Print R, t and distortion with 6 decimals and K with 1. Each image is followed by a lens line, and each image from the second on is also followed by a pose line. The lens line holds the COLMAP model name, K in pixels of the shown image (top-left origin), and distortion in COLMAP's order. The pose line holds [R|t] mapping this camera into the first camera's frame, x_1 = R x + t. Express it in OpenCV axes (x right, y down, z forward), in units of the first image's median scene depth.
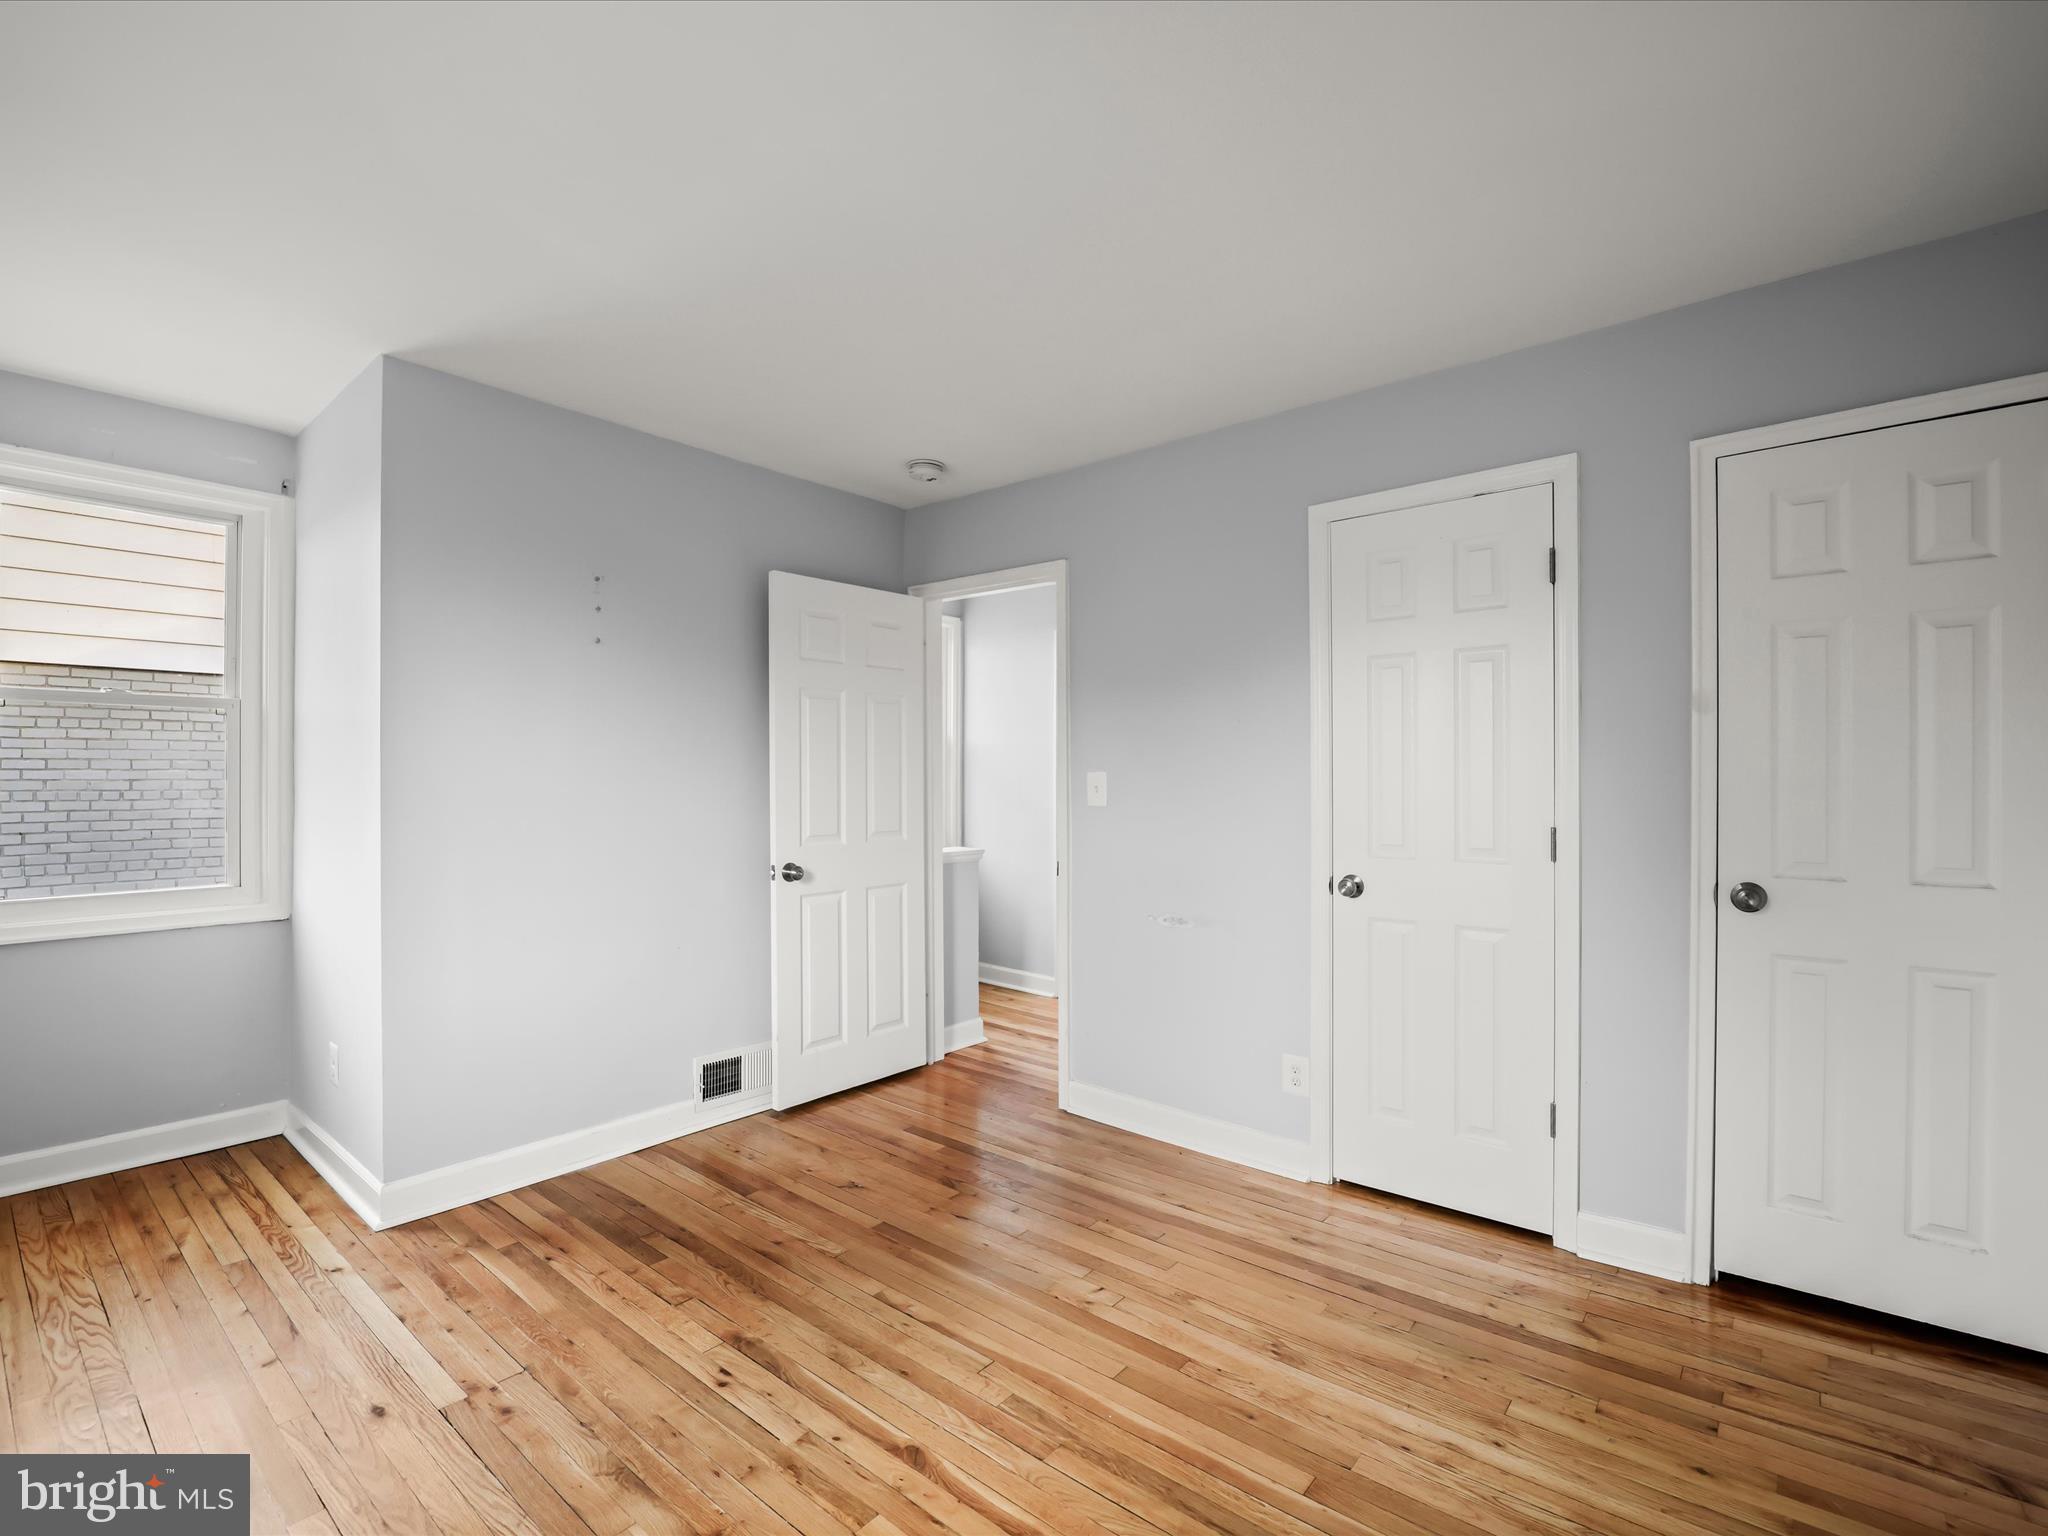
lens RADIAL K [[945.9, 0, 1024.0], [0, 945.9, 768.0], [0, 0, 1]] dist [-0.010612, -0.000752]
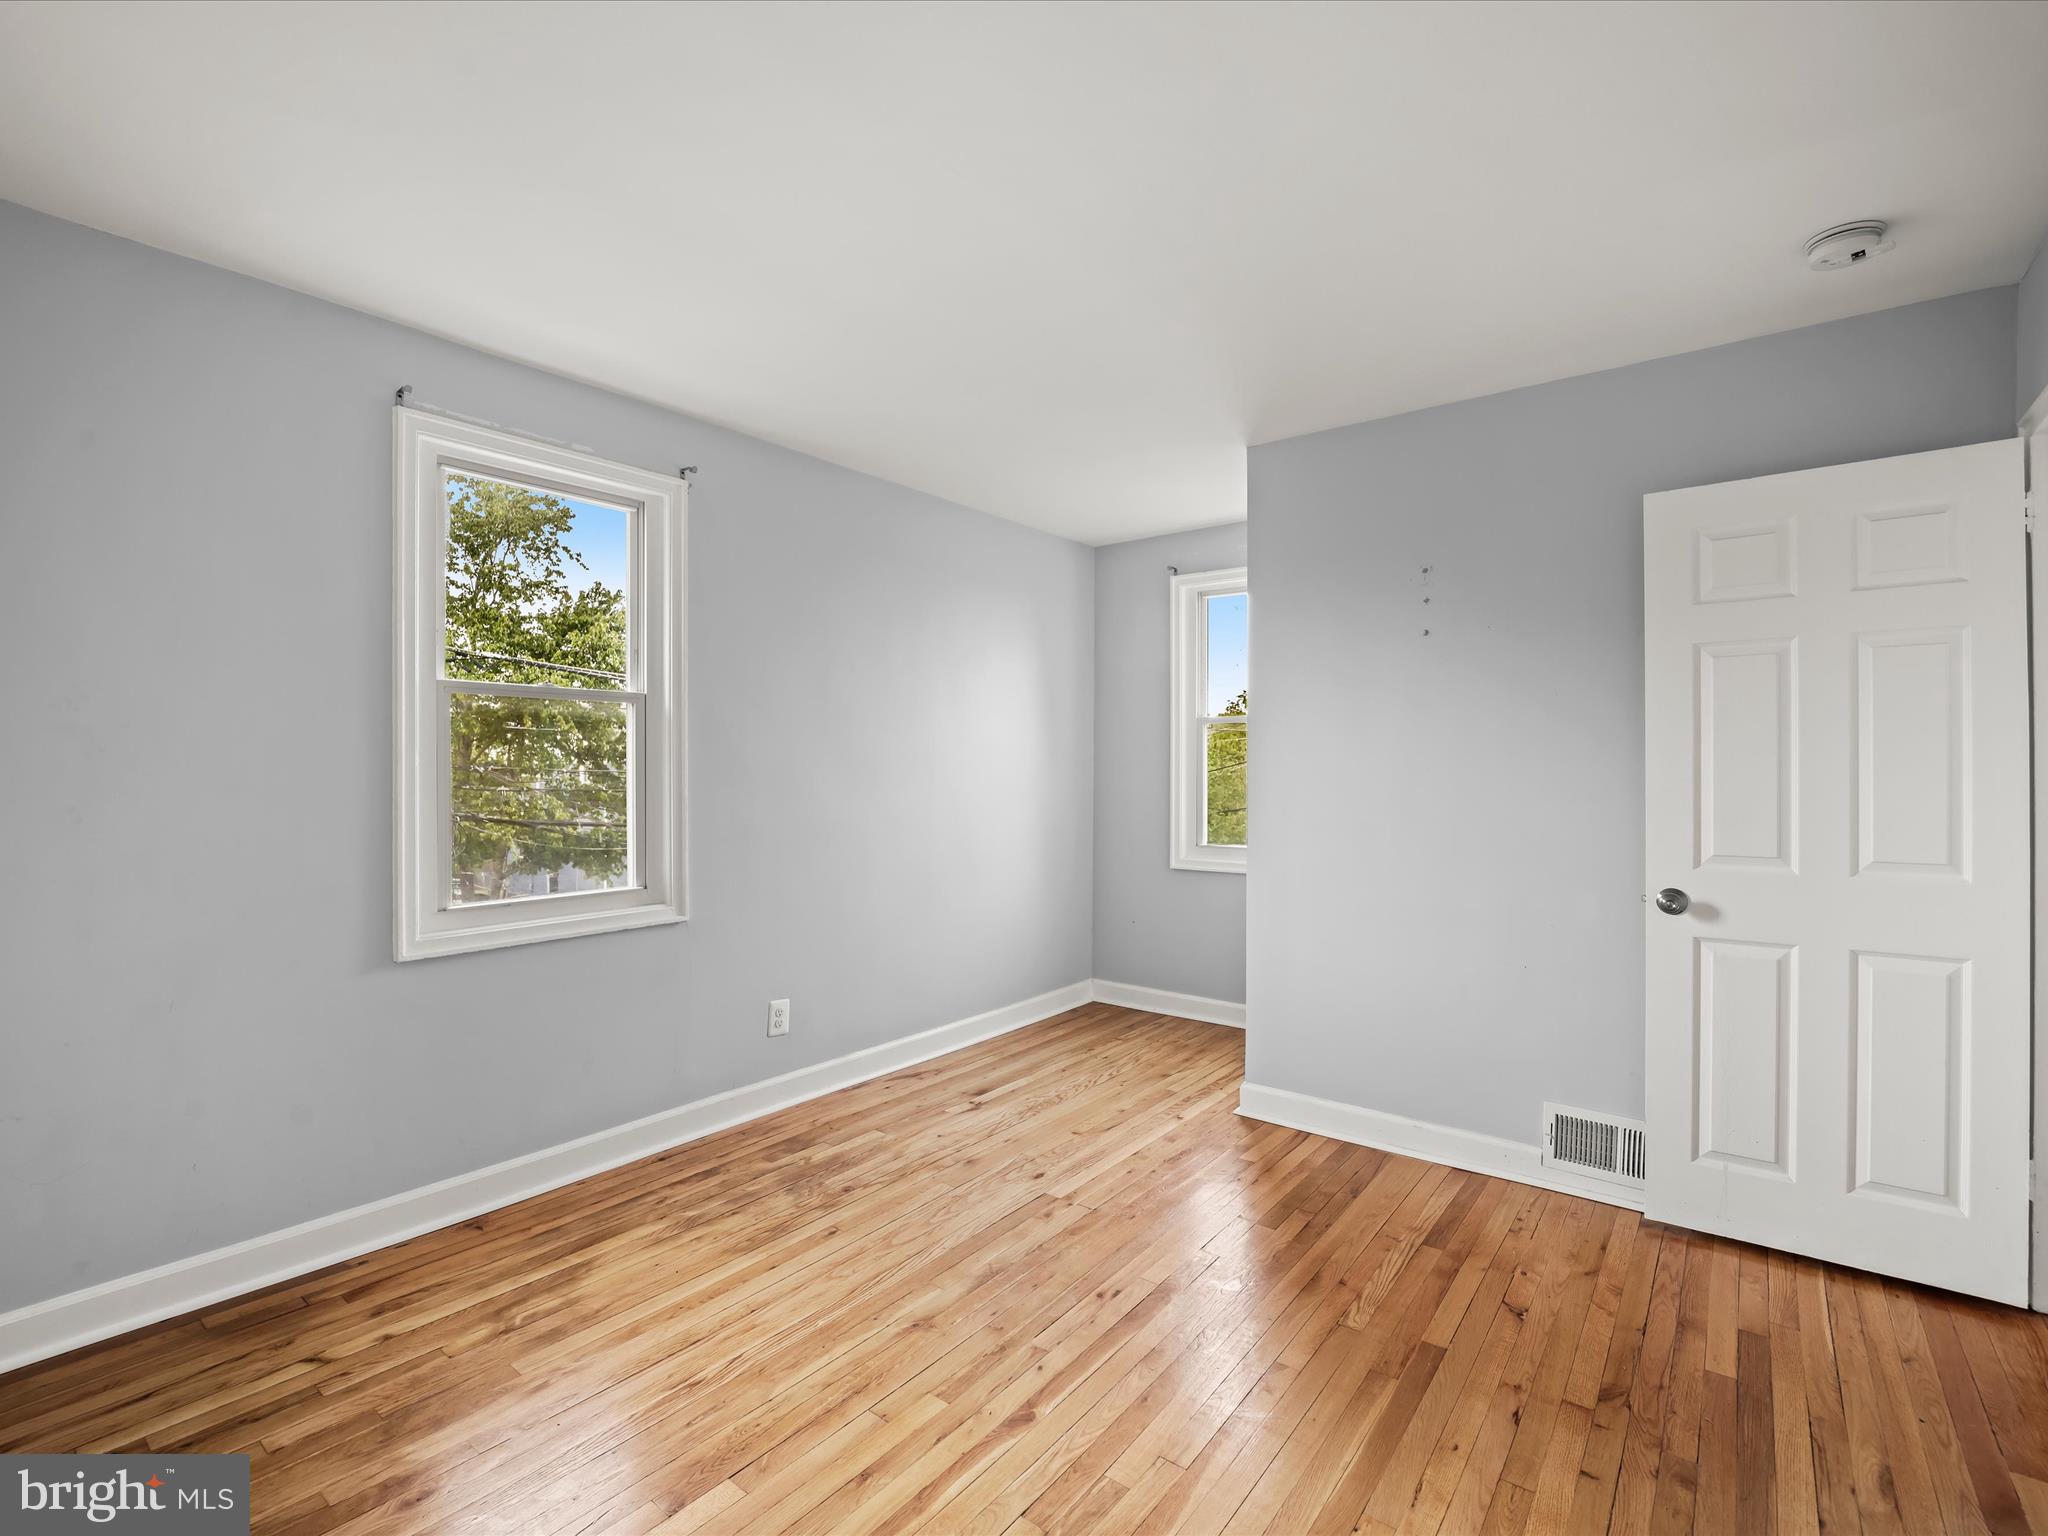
lens RADIAL K [[945.9, 0, 1024.0], [0, 945.9, 768.0], [0, 0, 1]] dist [-0.010612, -0.000752]
pose [[0.030414, -0.003742, -0.999530, 0.590279], [0.009848, 0.999946, -0.003444, 0.006546], [0.999489, -0.009738, 0.030449, 0.617832]]
